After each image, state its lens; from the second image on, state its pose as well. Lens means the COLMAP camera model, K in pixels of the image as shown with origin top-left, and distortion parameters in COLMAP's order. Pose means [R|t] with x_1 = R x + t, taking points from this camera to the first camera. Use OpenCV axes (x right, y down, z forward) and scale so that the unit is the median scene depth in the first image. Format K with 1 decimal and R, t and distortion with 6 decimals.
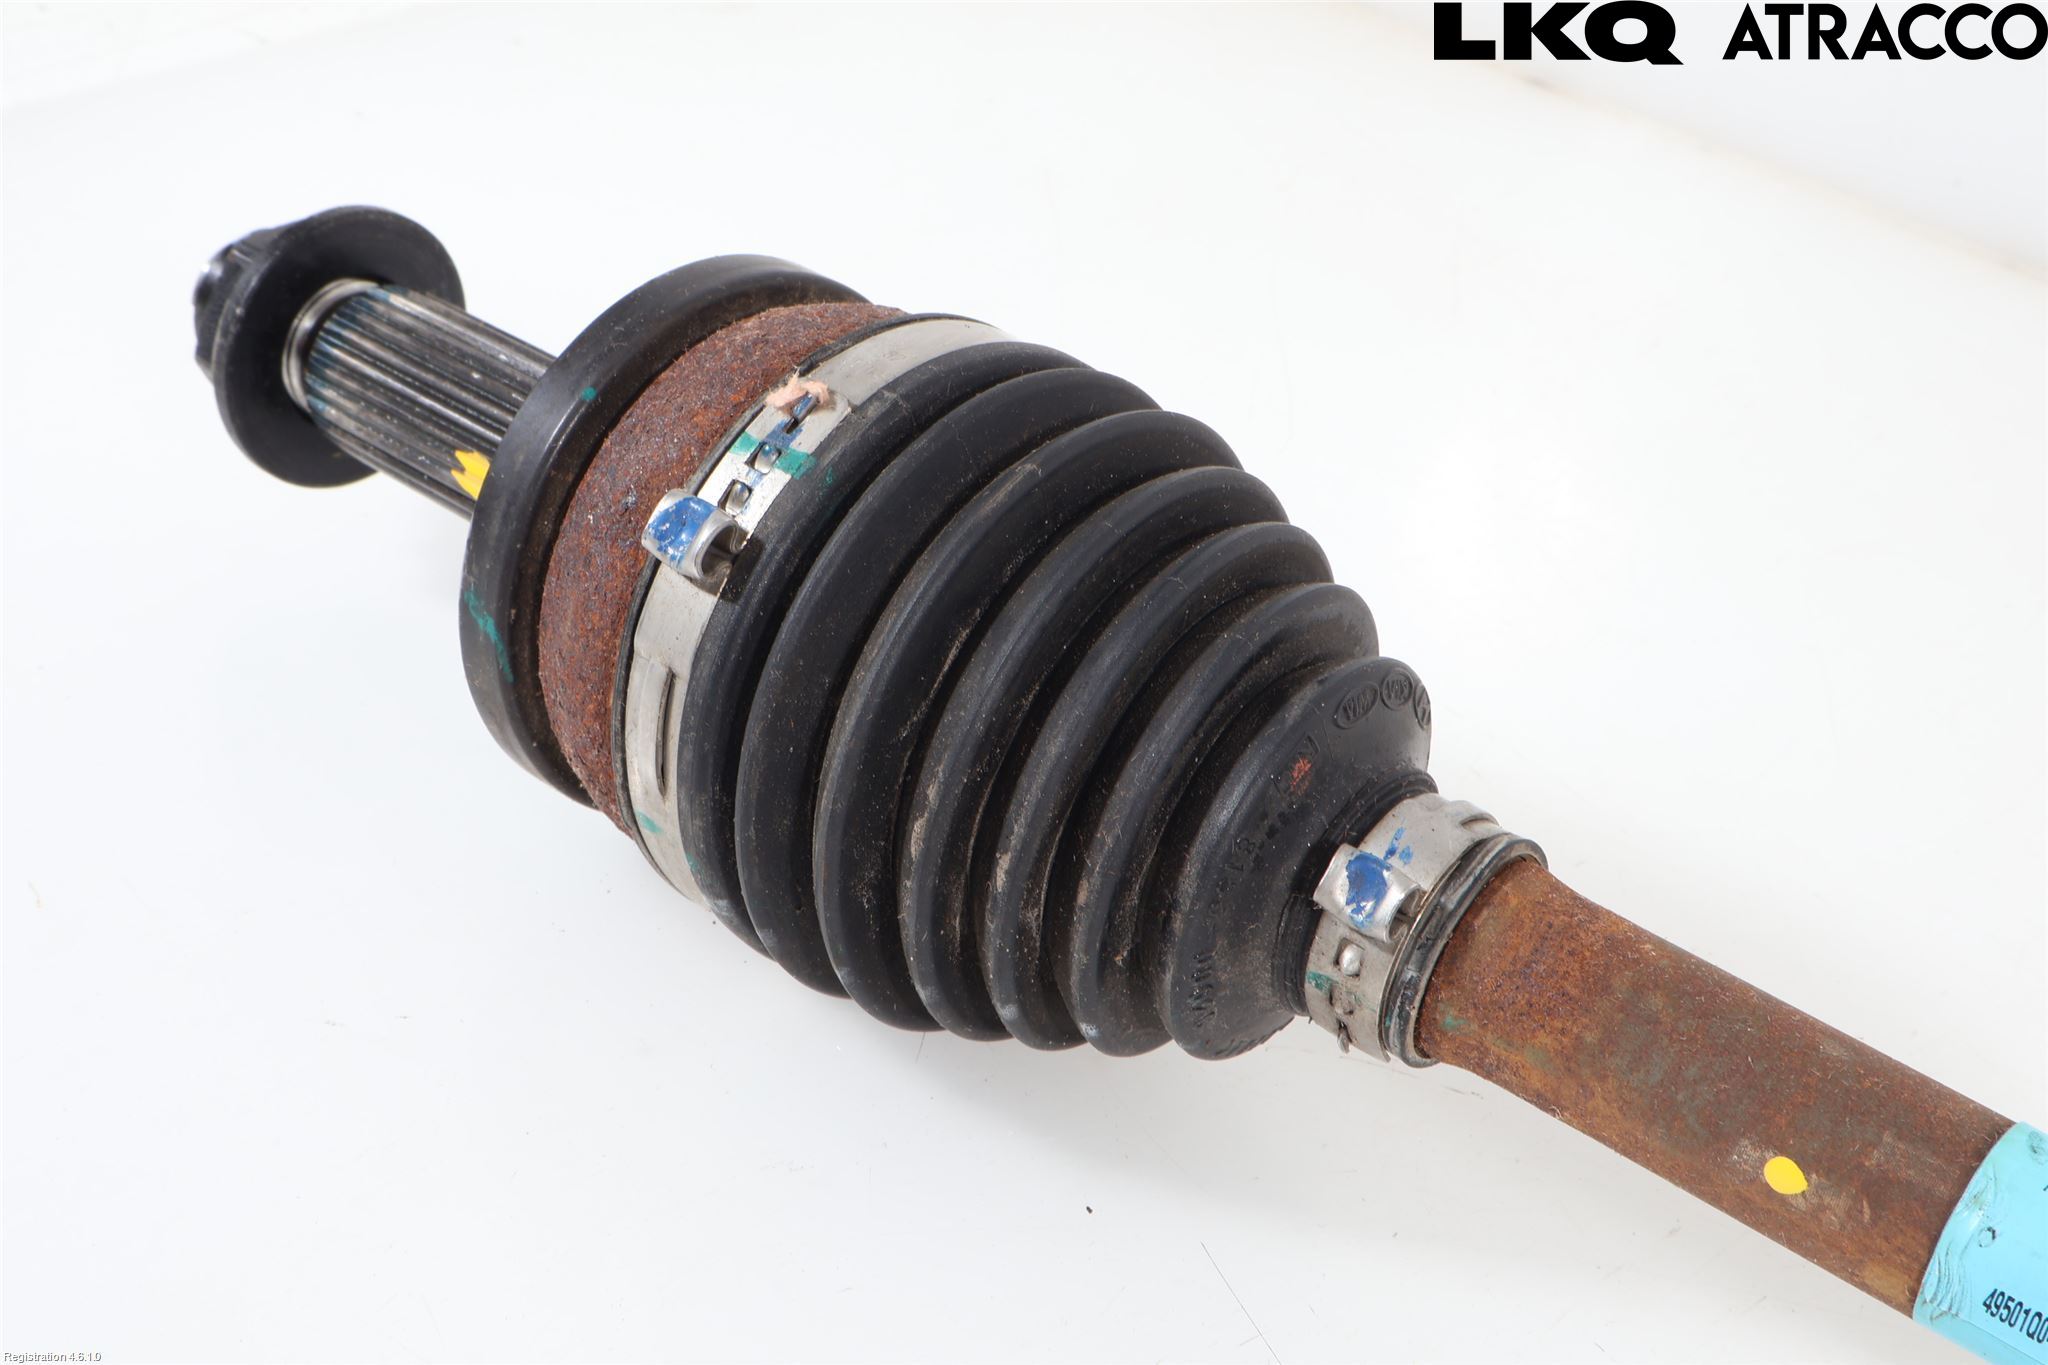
lens RADIAL K [[3074.0, 0, 1024.0], [0, 3074.0, 682.5], [0, 0, 1]] dist [0.000304, 0.052592]
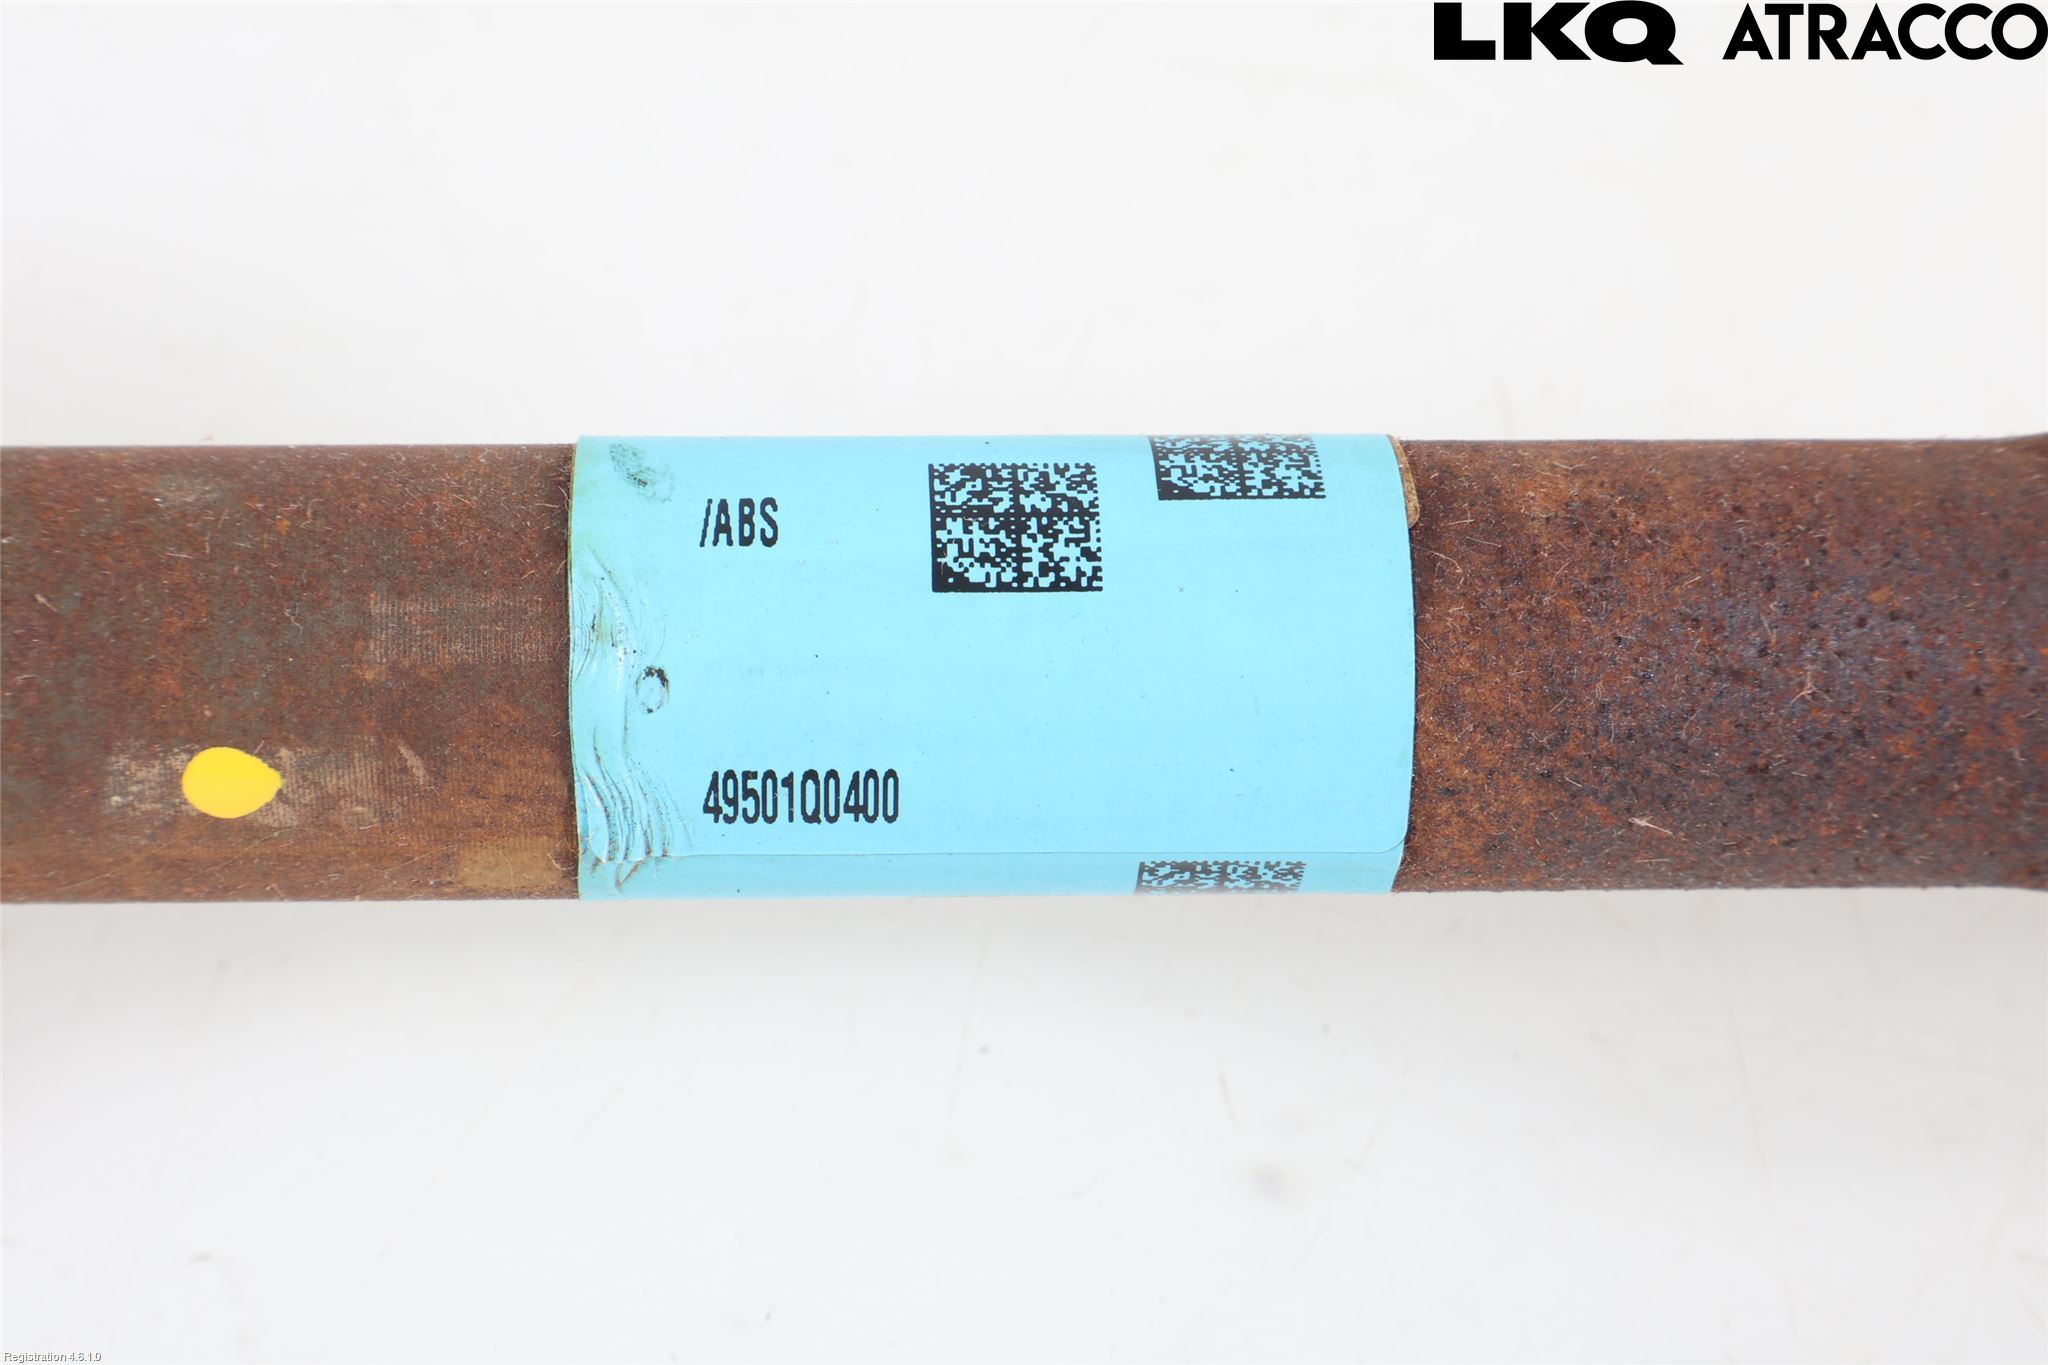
lens RADIAL K [[4178.6, 0, 1024.0], [0, 4178.6, 682.5], [0, 0, 1]] dist [-0.022604, -0.171820]
pose [[0.746838, -0.502961, 0.435043, 0.069960], [0.405256, 0.862908, 0.301922, 0.004949], [-0.527258, -0.049184, 0.848281, 0.402458]]
